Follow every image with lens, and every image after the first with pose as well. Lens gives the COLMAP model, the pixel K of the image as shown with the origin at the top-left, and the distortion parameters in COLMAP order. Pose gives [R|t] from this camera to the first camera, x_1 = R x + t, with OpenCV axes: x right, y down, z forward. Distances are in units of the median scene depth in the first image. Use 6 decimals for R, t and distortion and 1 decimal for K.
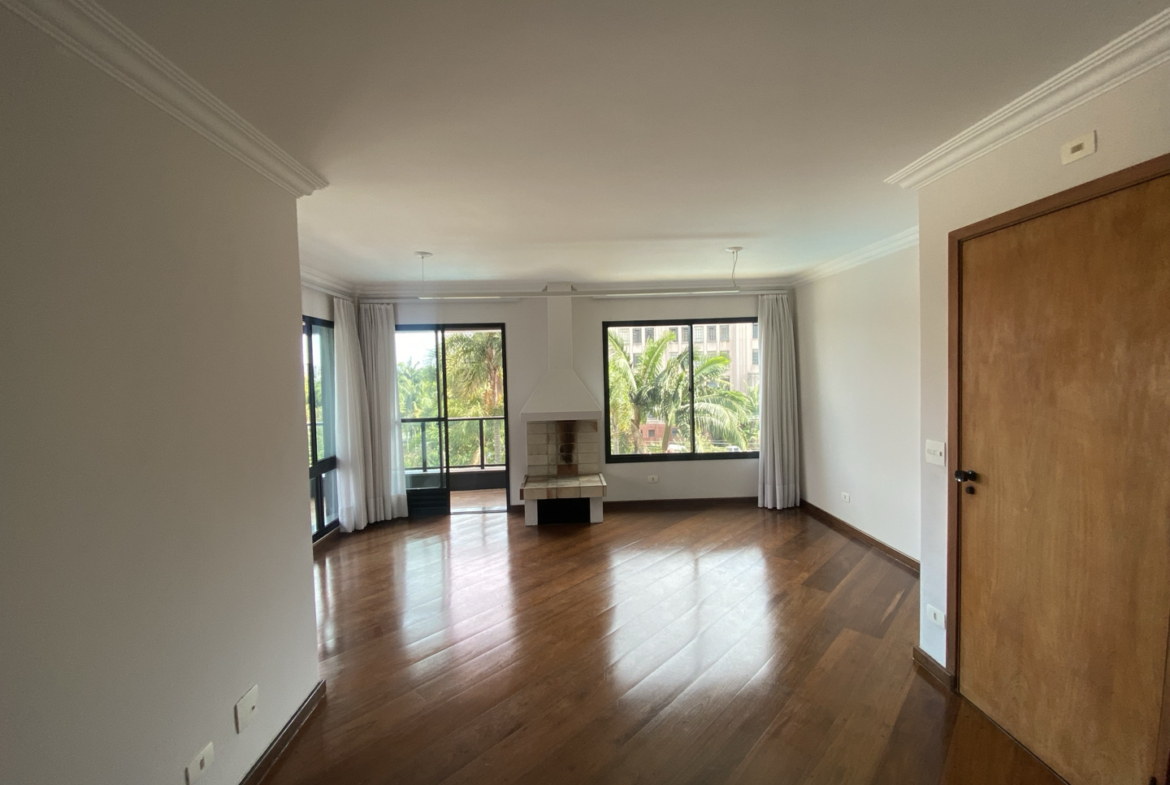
lens RADIAL K [[460.6, 0, 585.0], [0, 460.6, 392.5], [0, 0, 1]] dist [0.000077, -0.000210]
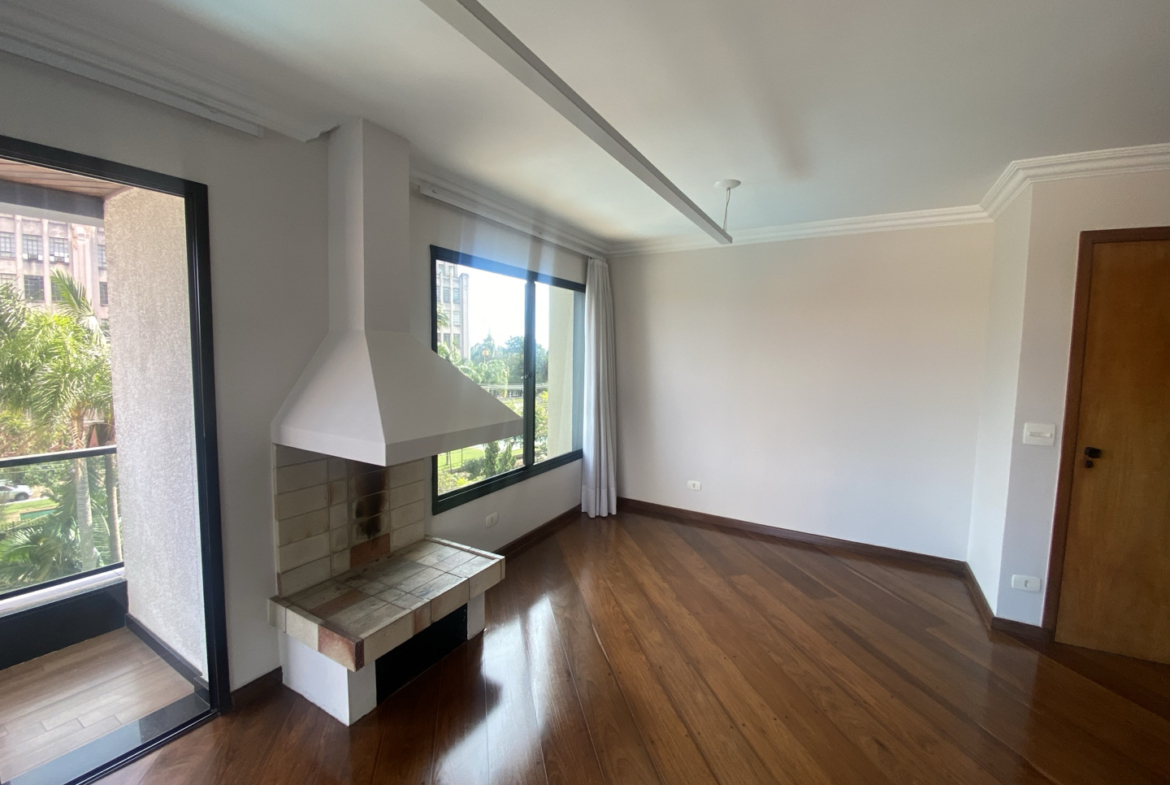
lens RADIAL K [[460.6, 0, 585.0], [0, 460.6, 392.5], [0, 0, 1]] dist [0.000077, -0.000210]
pose [[0.537514, -0.041203, 0.842248, -0.316610], [0.009125, 0.999031, 0.043050, -0.010929], [-0.843206, -0.015455, 0.537369, 0.582549]]
